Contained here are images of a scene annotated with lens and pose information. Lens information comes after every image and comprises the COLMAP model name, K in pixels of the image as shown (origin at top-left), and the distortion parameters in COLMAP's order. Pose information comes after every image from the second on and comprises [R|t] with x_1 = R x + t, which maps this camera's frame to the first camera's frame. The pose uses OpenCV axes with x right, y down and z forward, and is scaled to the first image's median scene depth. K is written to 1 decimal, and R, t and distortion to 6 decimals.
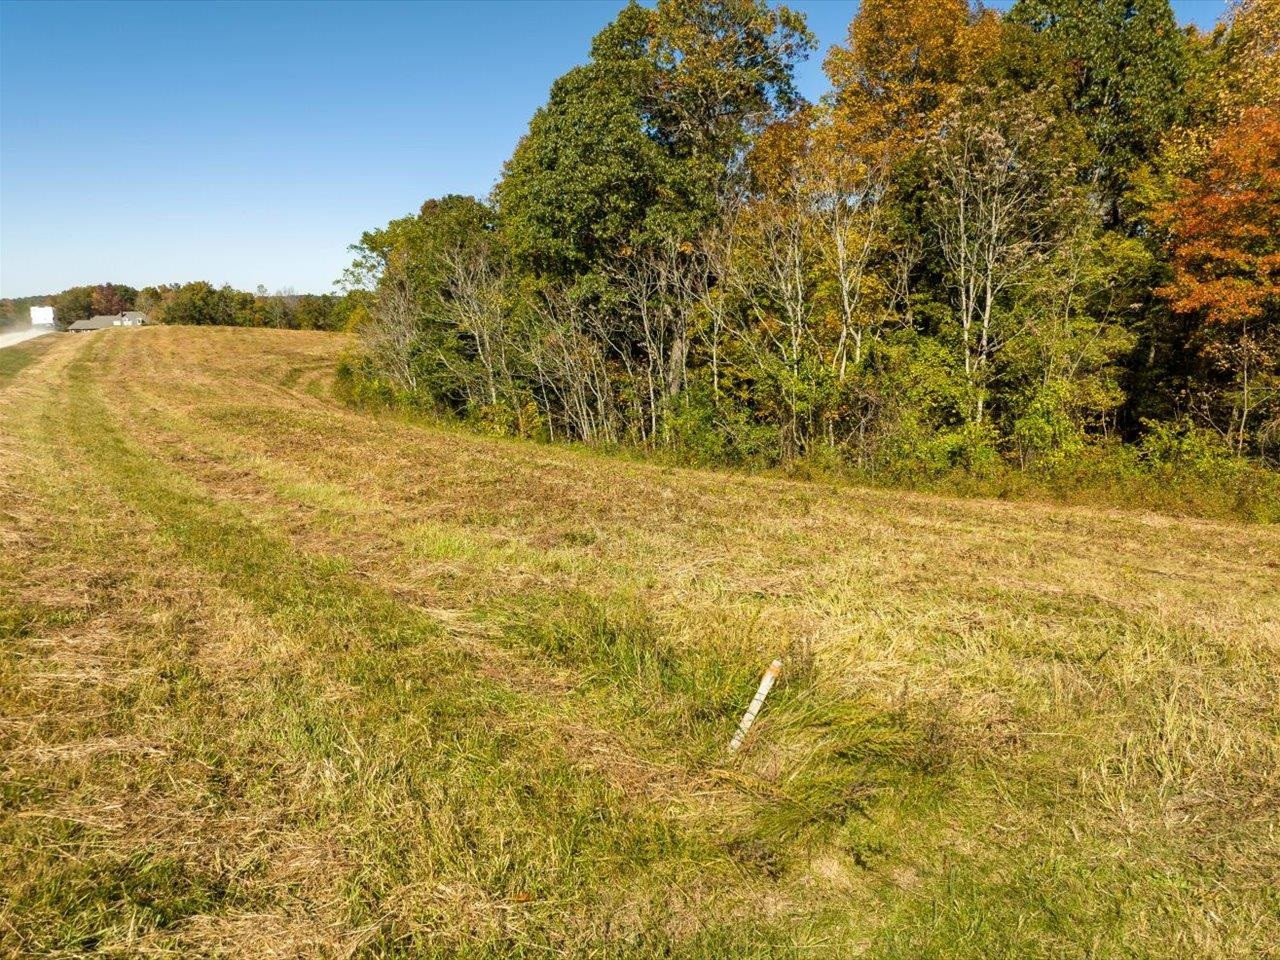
lens RADIAL K [[913.3, 0, 645.4], [0, 913.3, 481.4], [0, 0, 1]] dist [-0.052313, 0.020674]
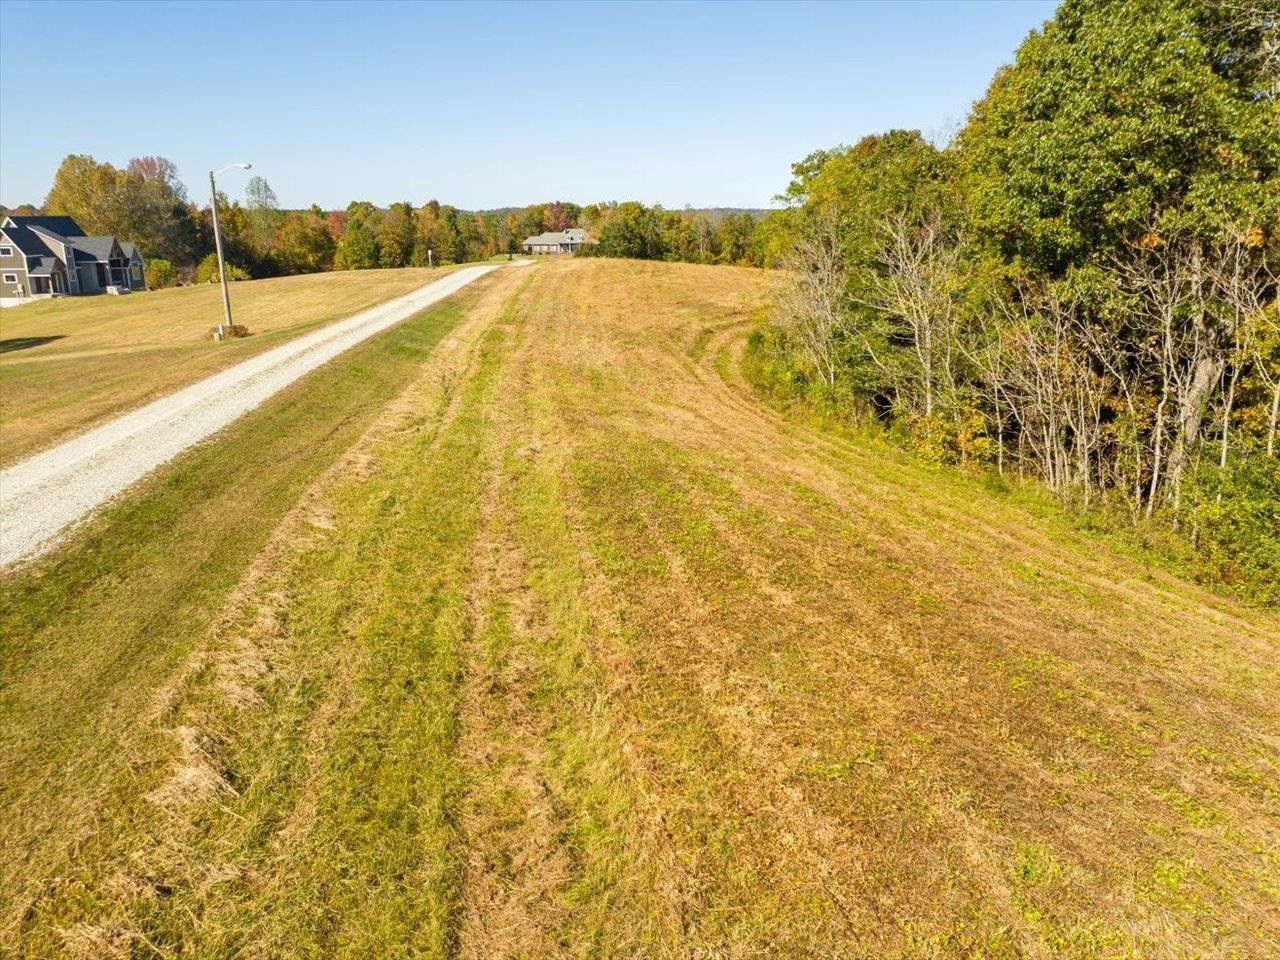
lens RADIAL K [[913.3, 0, 630.6], [0, 913.3, 481.6], [0, 0, 1]] dist [-0.052313, 0.020674]
pose [[0.897569, 0.122061, -0.423641, -0.052795], [-0.083307, 0.990556, 0.108900, -0.087825], [0.432933, -0.062453, 0.899260, 0.152292]]
